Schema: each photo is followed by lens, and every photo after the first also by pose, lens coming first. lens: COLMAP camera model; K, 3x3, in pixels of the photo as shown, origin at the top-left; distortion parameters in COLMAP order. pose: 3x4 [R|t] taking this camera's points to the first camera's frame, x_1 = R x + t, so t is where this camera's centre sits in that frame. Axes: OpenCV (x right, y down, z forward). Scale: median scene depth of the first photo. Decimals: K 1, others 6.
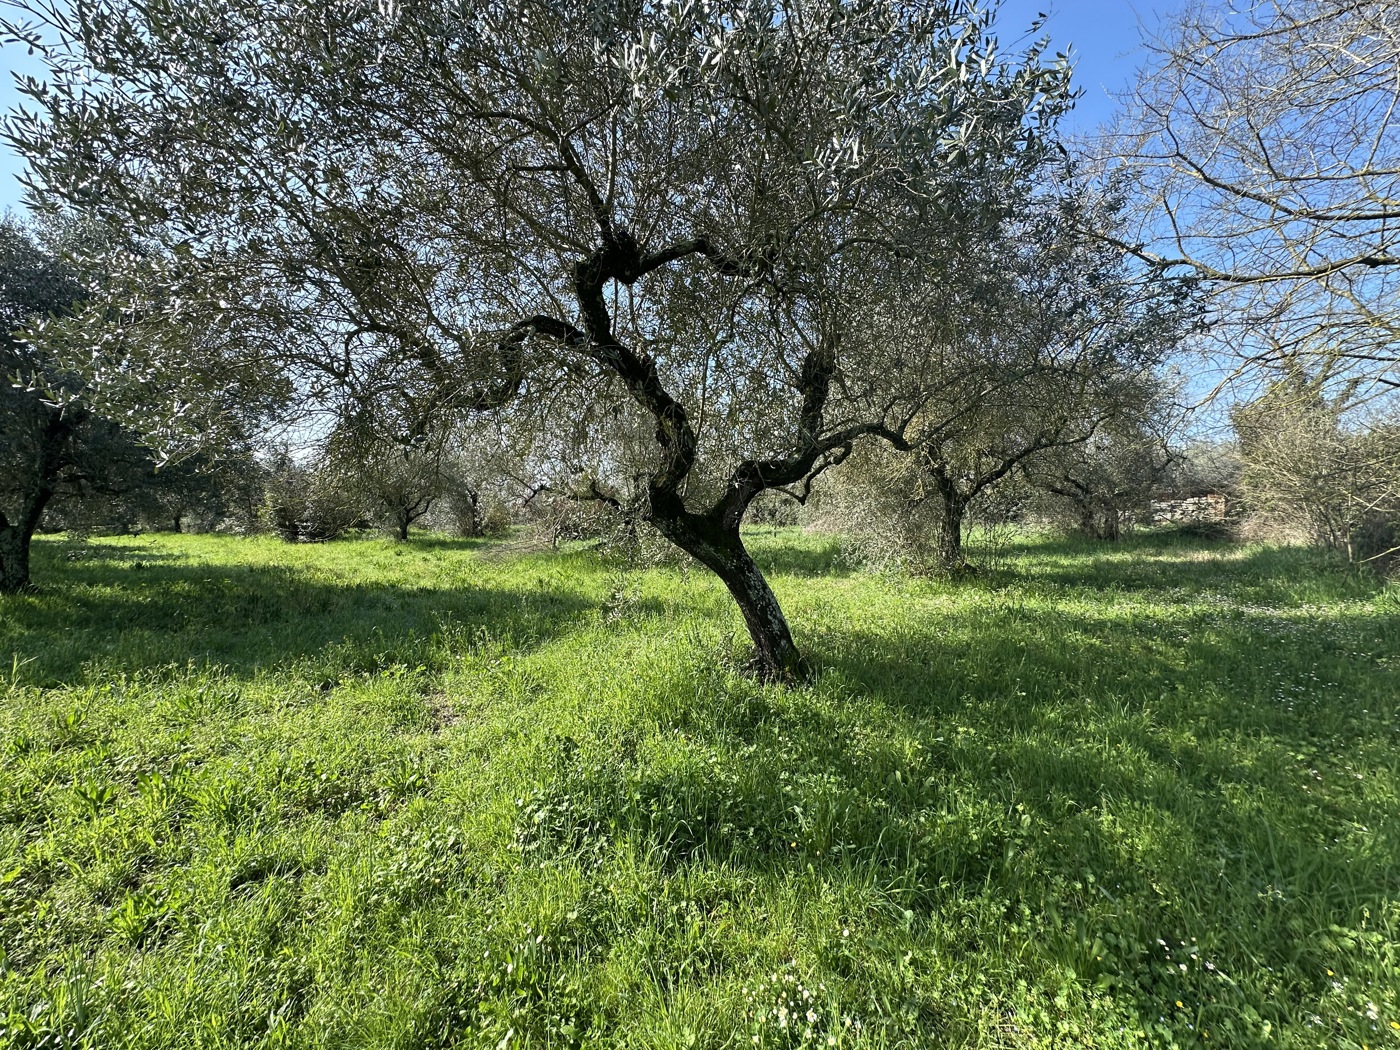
lens RADIAL K [[552.3, 0, 698.6], [0, 552.3, 523.7], [0, 0, 1]] dist [-0.001826, 0.000123]
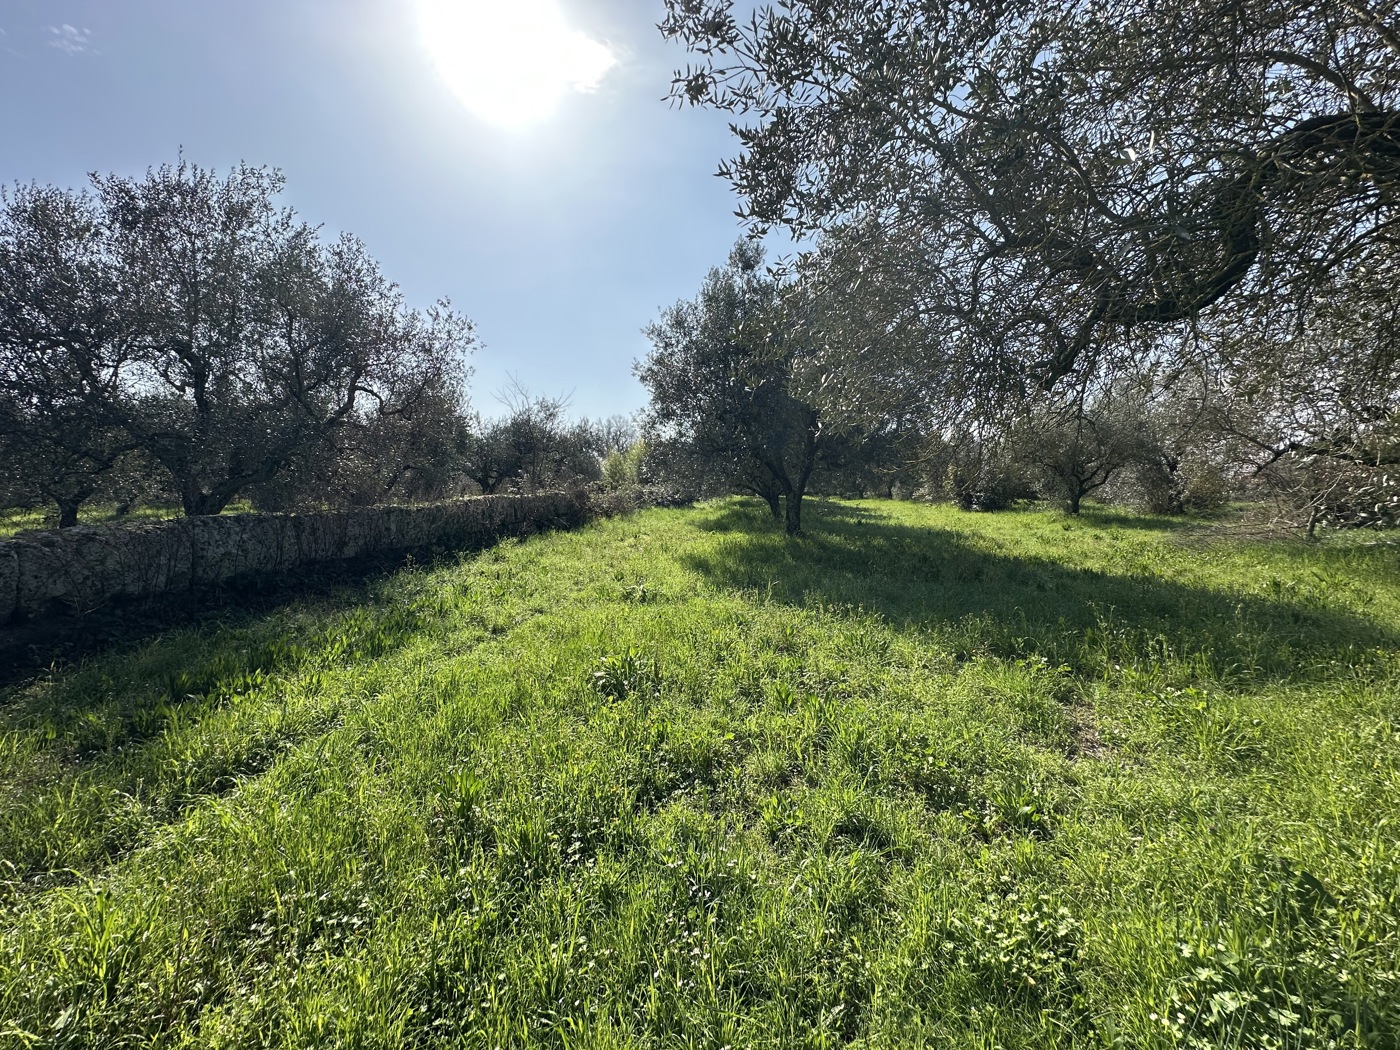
lens RADIAL K [[552.3, 0, 698.6], [0, 552.3, 523.7], [0, 0, 1]] dist [-0.001826, 0.000123]
pose [[0.456870, 0.068894, -0.886862, -0.024457], [-0.023528, 0.997583, 0.065374, 0.002786], [0.889222, -0.009001, 0.457387, 0.097218]]
